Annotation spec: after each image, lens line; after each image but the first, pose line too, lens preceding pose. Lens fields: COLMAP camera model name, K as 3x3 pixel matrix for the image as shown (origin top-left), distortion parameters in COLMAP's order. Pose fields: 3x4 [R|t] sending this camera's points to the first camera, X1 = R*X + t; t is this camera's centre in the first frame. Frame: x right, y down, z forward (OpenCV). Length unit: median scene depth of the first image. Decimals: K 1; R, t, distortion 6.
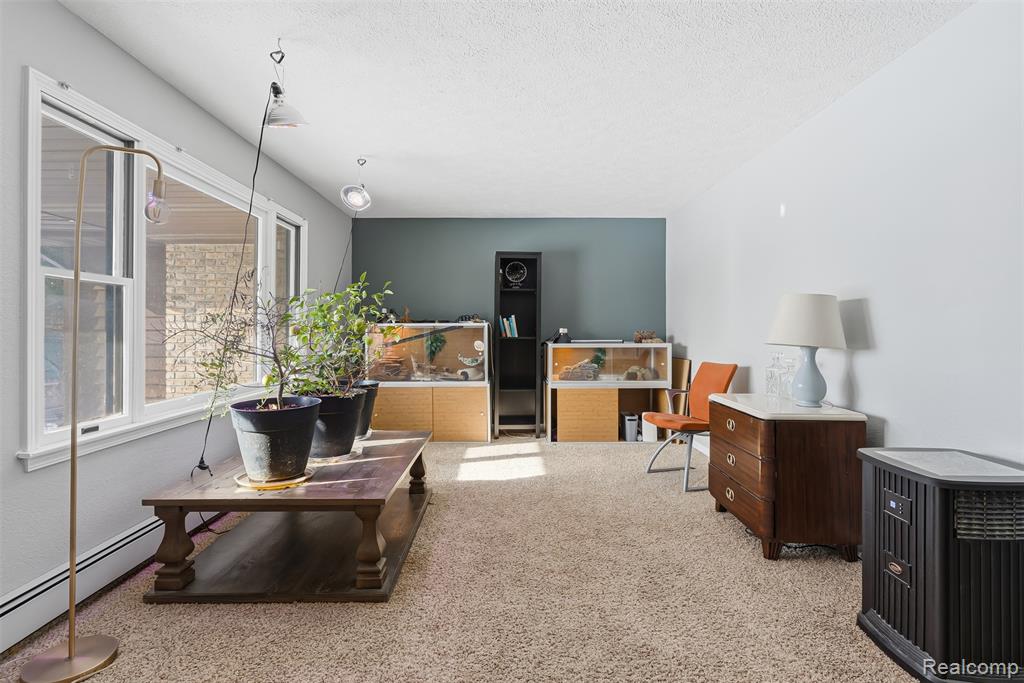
lens RADIAL K [[490.4, 0, 504.4], [0, 490.4, 328.9], [0, 0, 1]] dist [0.004046, -0.000282]
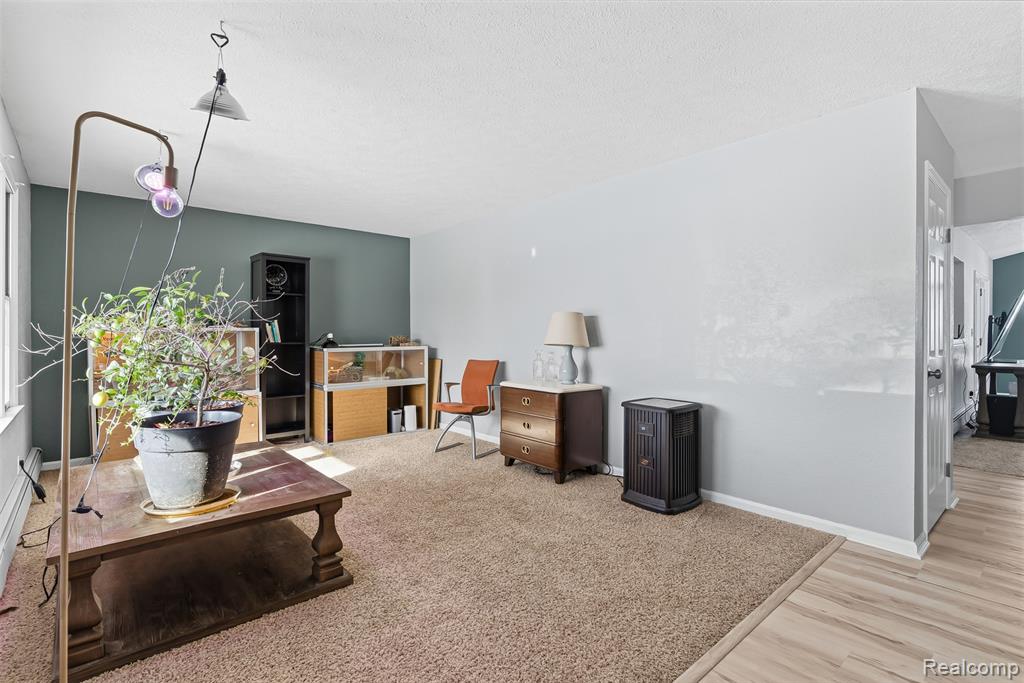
lens RADIAL K [[490.4, 0, 498.1], [0, 490.4, 334.3], [0, 0, 1]] dist [0.004046, -0.000282]
pose [[0.757631, -0.002071, 0.652680, -0.357693], [0.000709, 0.999997, 0.002351, -0.002050], [-0.652683, -0.001318, 0.757630, -0.021751]]
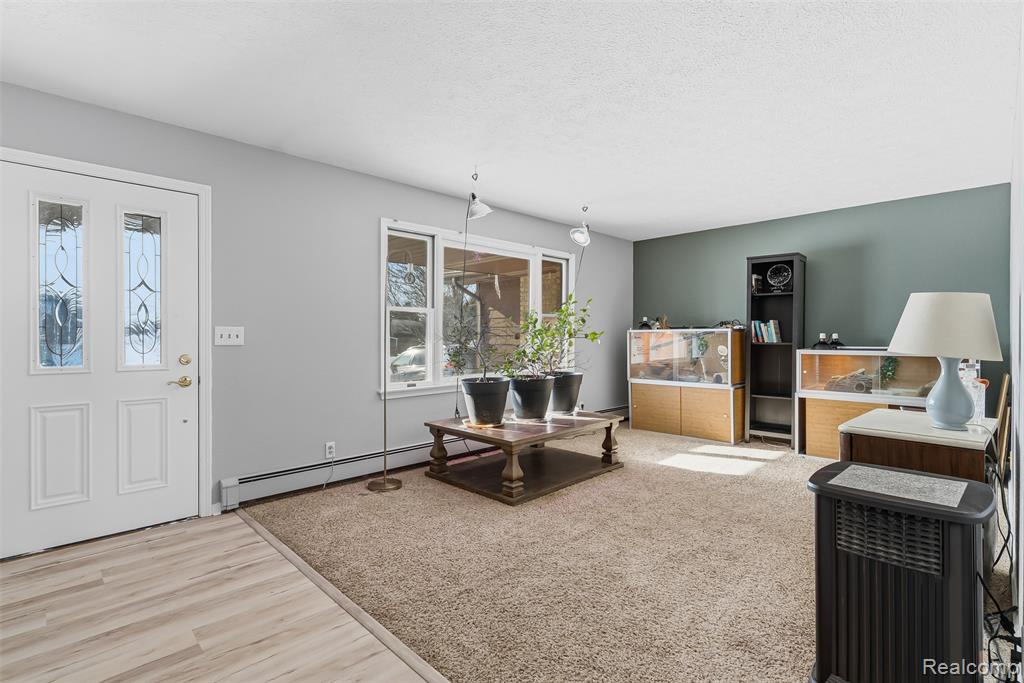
lens RADIAL K [[490.4, 0, 519.2], [0, 490.4, 336.1], [0, 0, 1]] dist [0.004046, -0.000282]
pose [[0.705241, 0.000156, -0.708968, 0.451481], [0.003331, 0.999988, 0.003534, -0.001551], [0.708960, -0.004854, 0.705232, -0.054051]]
